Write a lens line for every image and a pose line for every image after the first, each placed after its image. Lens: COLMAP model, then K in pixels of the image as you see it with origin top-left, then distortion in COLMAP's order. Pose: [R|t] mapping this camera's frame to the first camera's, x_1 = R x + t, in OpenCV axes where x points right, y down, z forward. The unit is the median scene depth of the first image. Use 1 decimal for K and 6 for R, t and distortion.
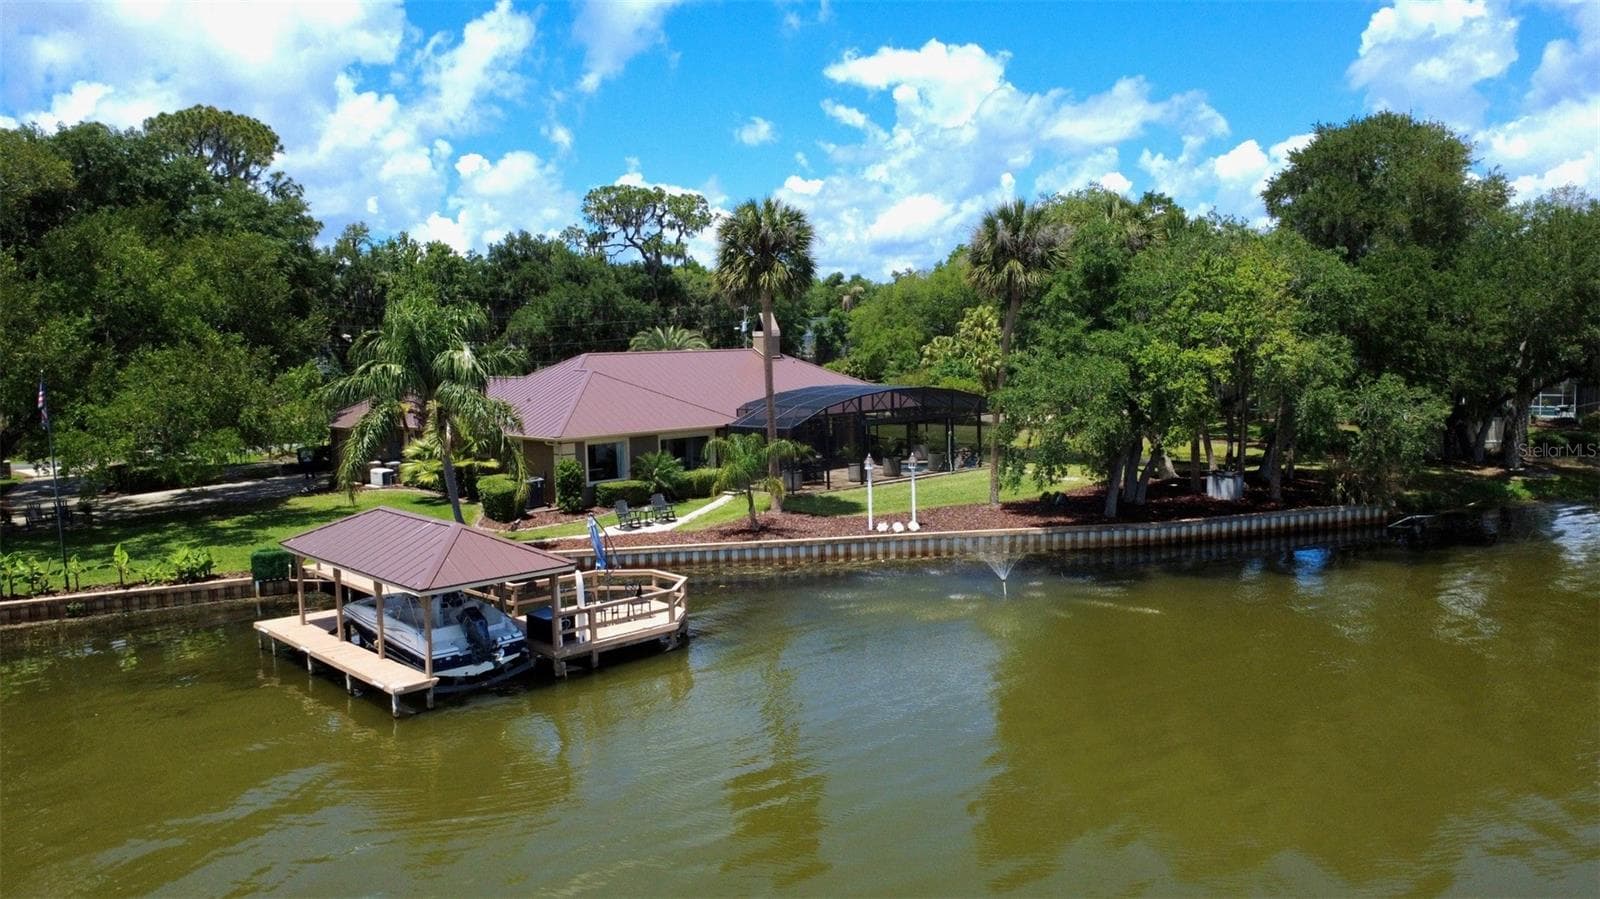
lens RADIAL K [[1082.2, 0, 800.0], [0, 1082.2, 447.8], [0, 0, 1]] dist [-0.009563, 0.000376]
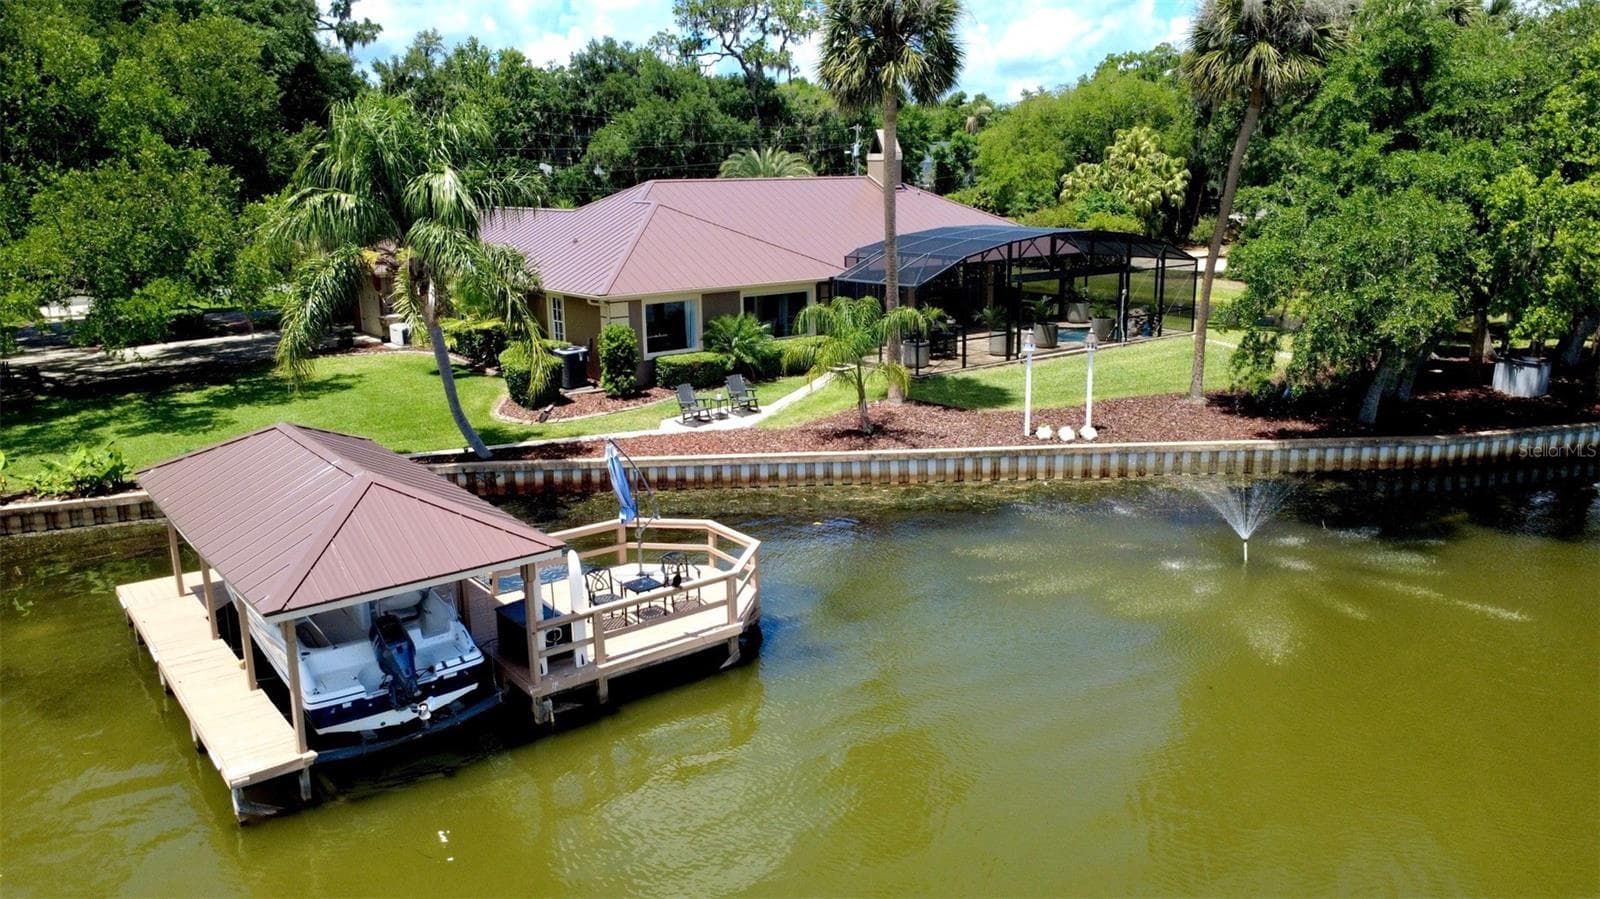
lens RADIAL K [[1153.6, 0, 802.9], [0, 1153.6, 450.8], [0, 0, 1]] dist [-0.005464, 0.005304]
pose [[0.995401, 0.030281, -0.090887, -0.012574], [-0.017095, 0.989648, 0.142493, -0.019867], [0.094260, -0.140284, 0.985614, 0.225619]]
